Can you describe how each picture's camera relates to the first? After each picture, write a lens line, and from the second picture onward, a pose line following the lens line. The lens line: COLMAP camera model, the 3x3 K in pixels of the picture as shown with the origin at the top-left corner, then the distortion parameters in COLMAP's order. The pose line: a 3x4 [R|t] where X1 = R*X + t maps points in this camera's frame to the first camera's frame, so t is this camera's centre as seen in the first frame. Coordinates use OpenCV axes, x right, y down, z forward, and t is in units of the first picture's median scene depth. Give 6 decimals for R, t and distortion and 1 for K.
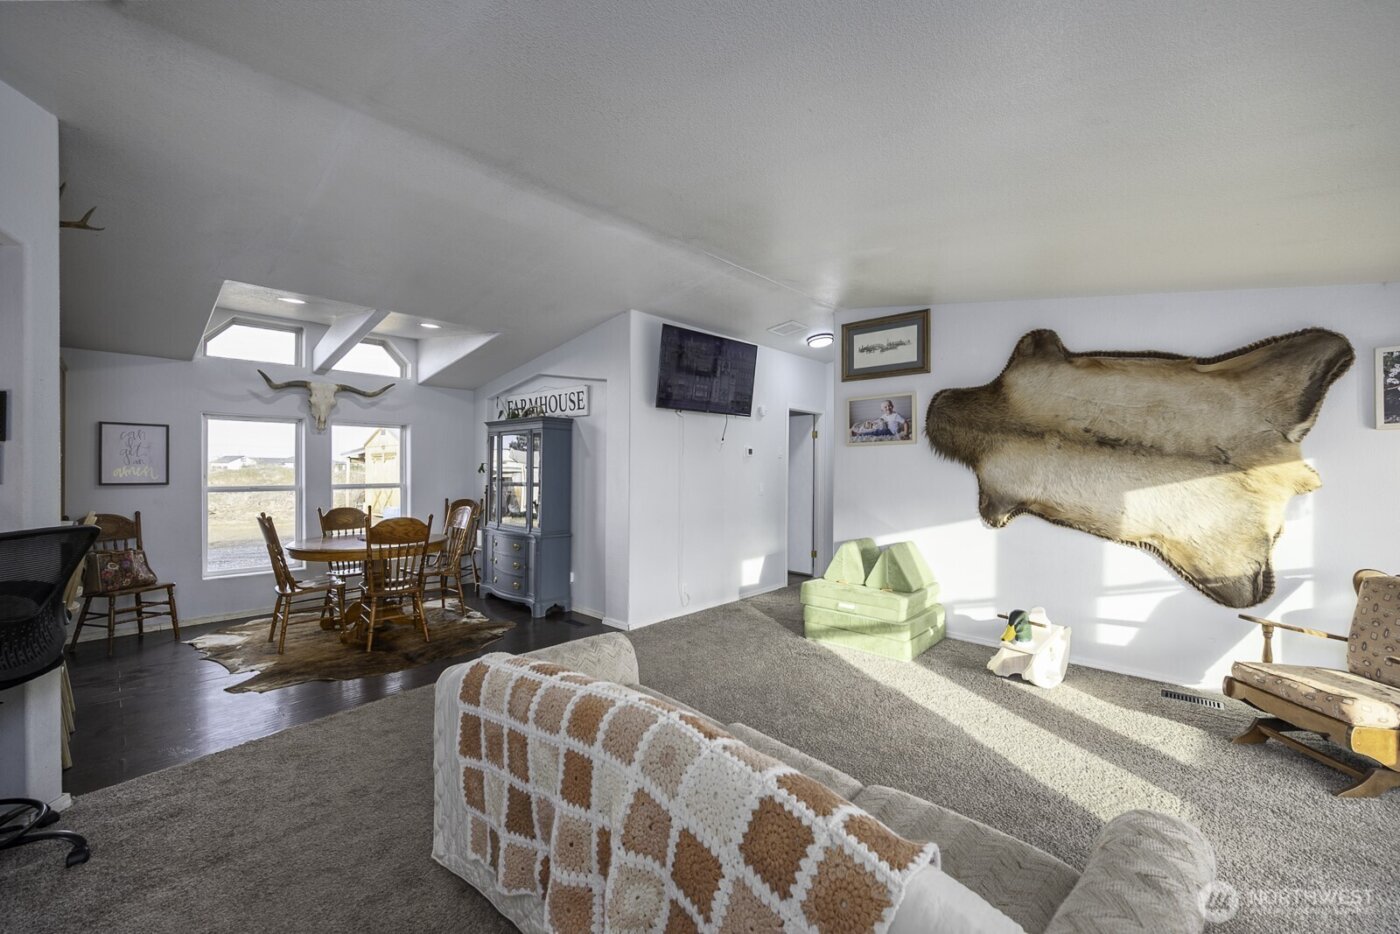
lens RADIAL K [[557.2, 0, 699.4], [0, 557.2, 466.4], [0, 0, 1]] dist [0.003557, 0.000463]
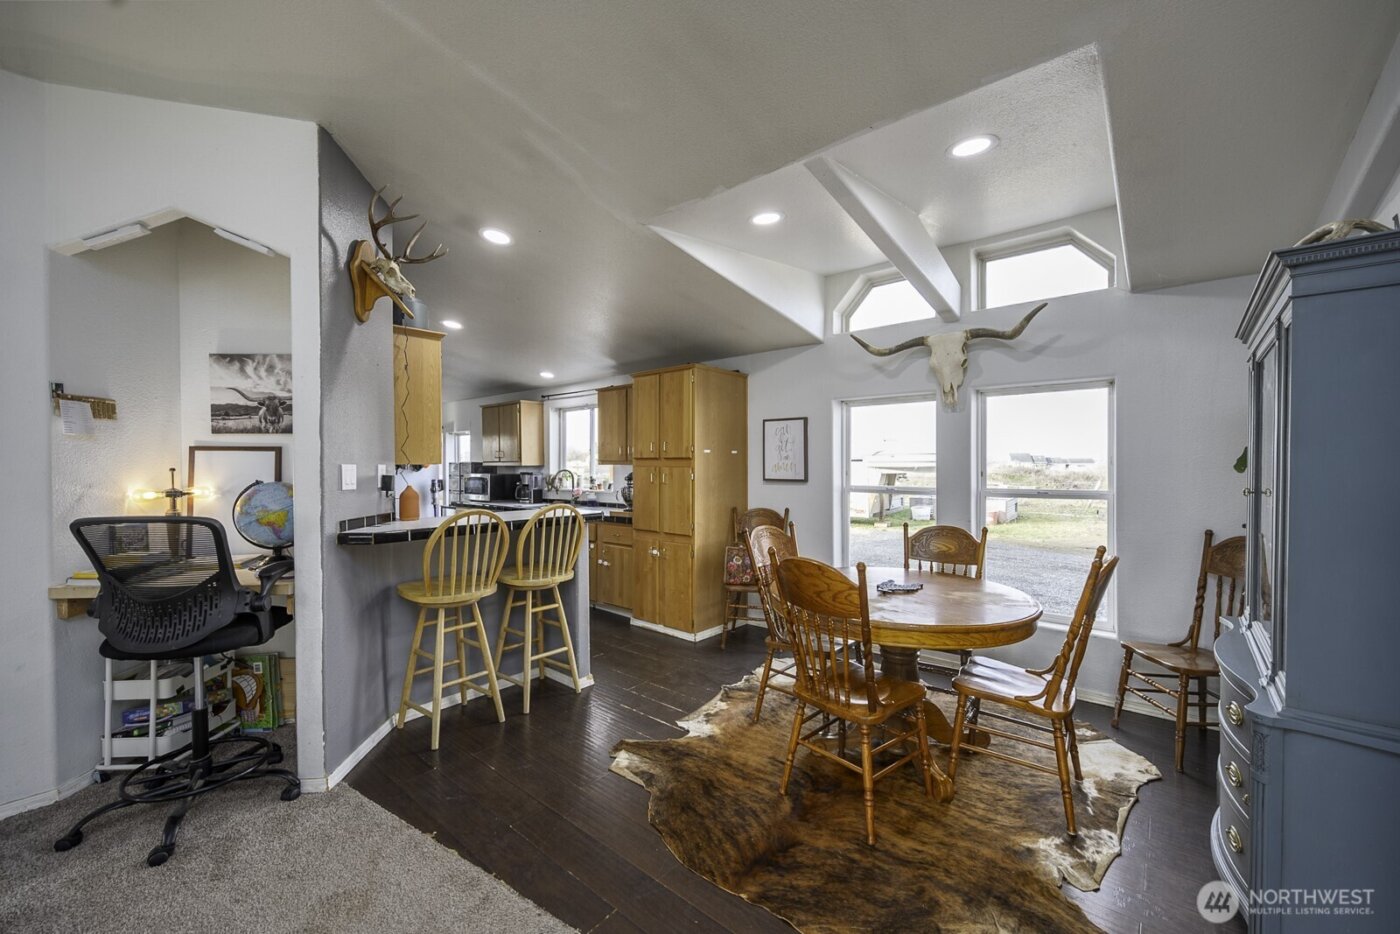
lens RADIAL K [[557.2, 0, 702.9], [0, 557.2, 465.7], [0, 0, 1]] dist [0.003557, 0.000463]
pose [[0.044957, -0.003483, -0.998983, -0.037753], [0.001051, 0.999994, -0.003439, 0.009187], [0.998988, -0.000896, 0.044960, 0.784679]]
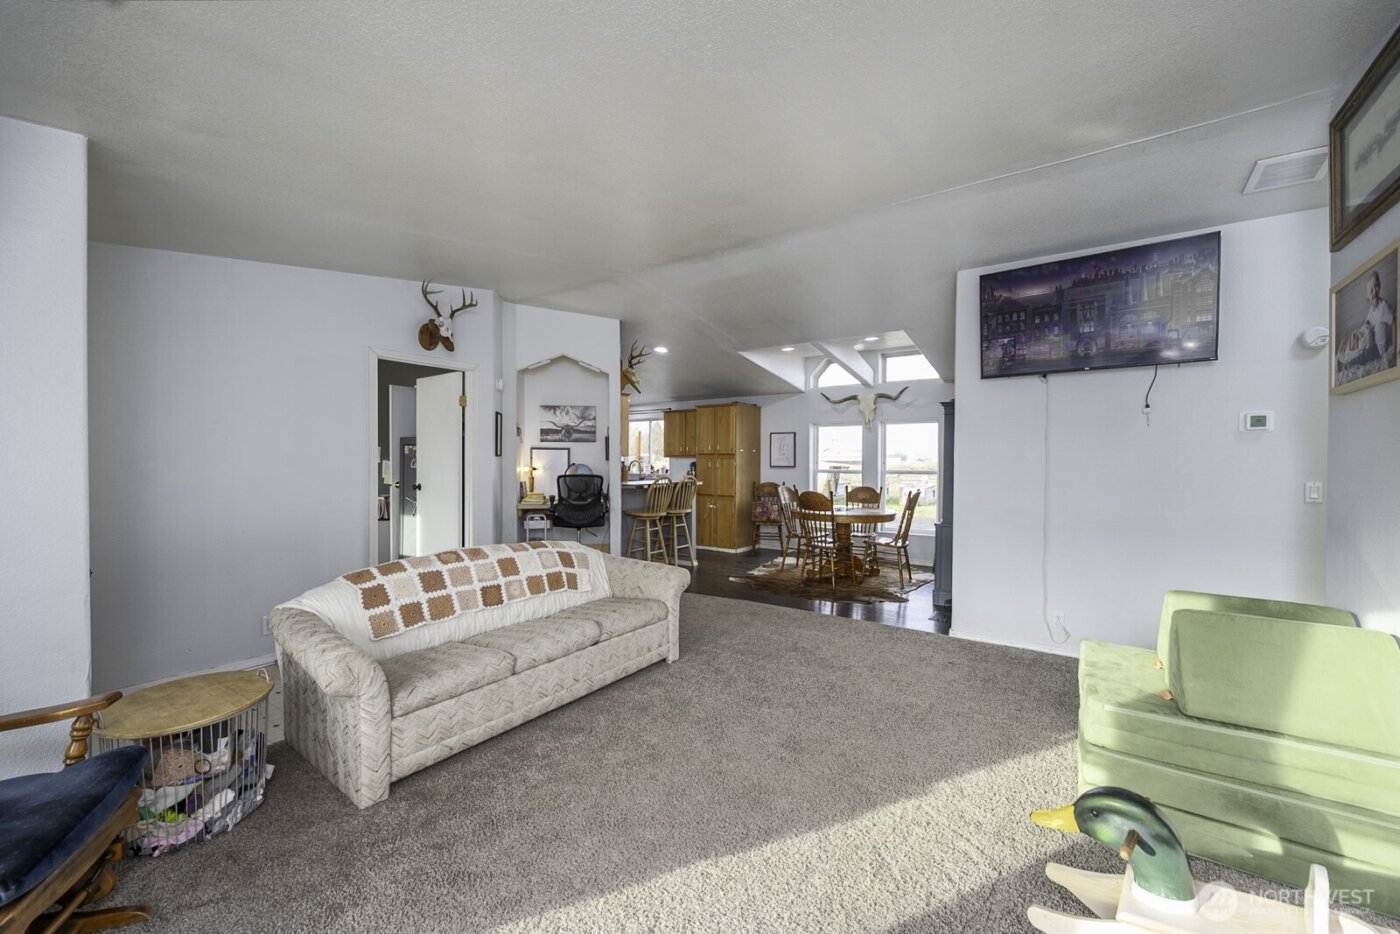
lens RADIAL K [[557.2, 0, 700.2], [0, 557.2, 461.6], [0, 0, 1]] dist [0.003557, 0.000463]
pose [[0.134263, -0.001505, -0.990945, 0.691408], [-0.003832, 0.999991, -0.002038, 0.020053], [0.990938, 0.004071, 0.134256, 0.483988]]
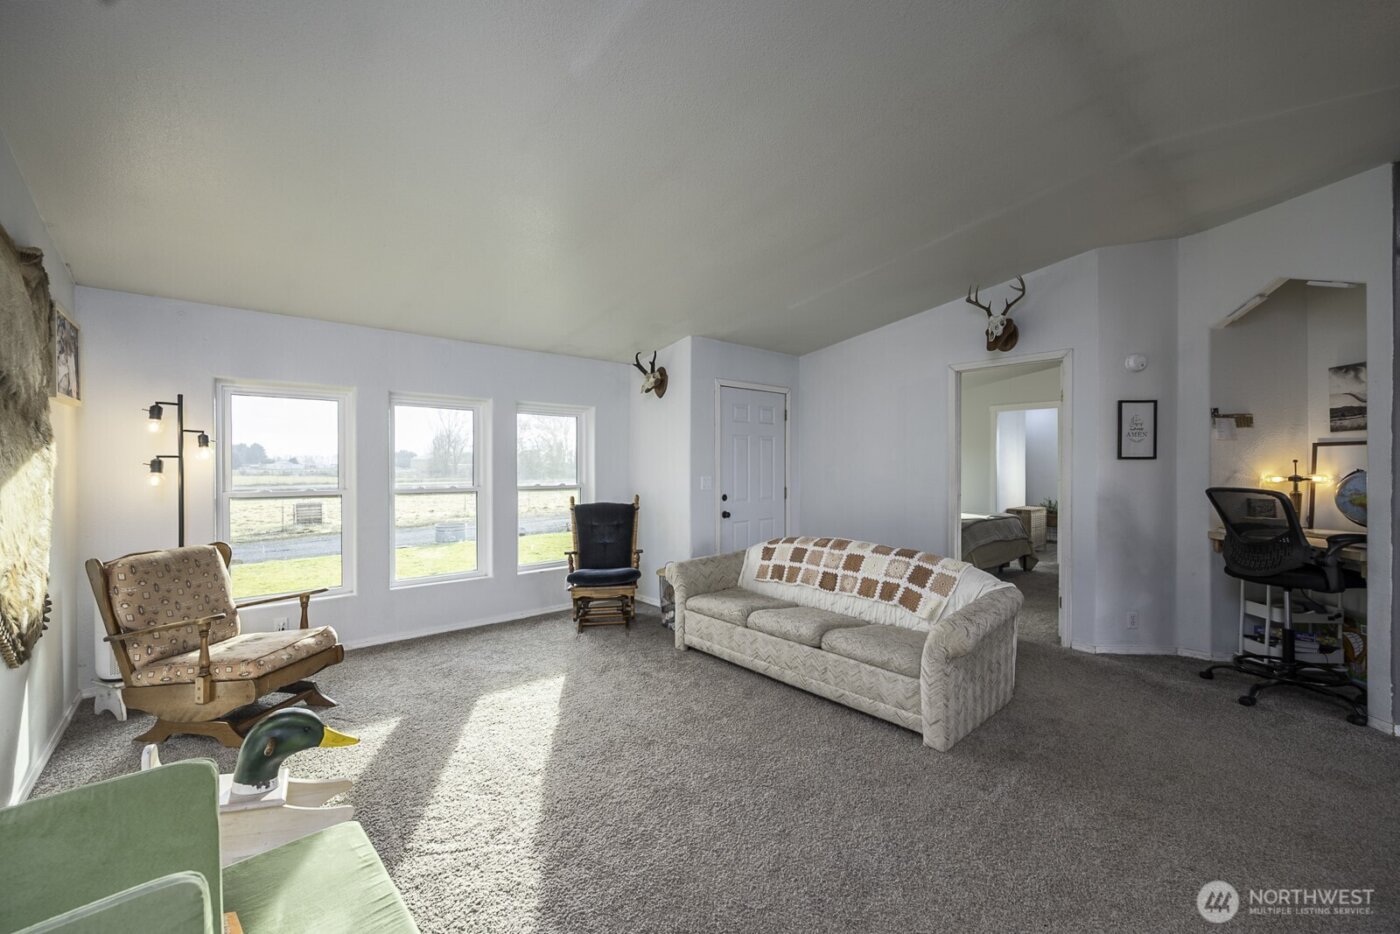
lens RADIAL K [[557.2, 0, 702.3], [0, 557.2, 470.5], [0, 0, 1]] dist [0.003557, 0.000463]
pose [[-0.995541, -0.006117, 0.094127, 0.102145], [-0.005329, 0.999949, 0.008620, 0.021300], [-0.094175, 0.008080, -0.995523, 1.106438]]
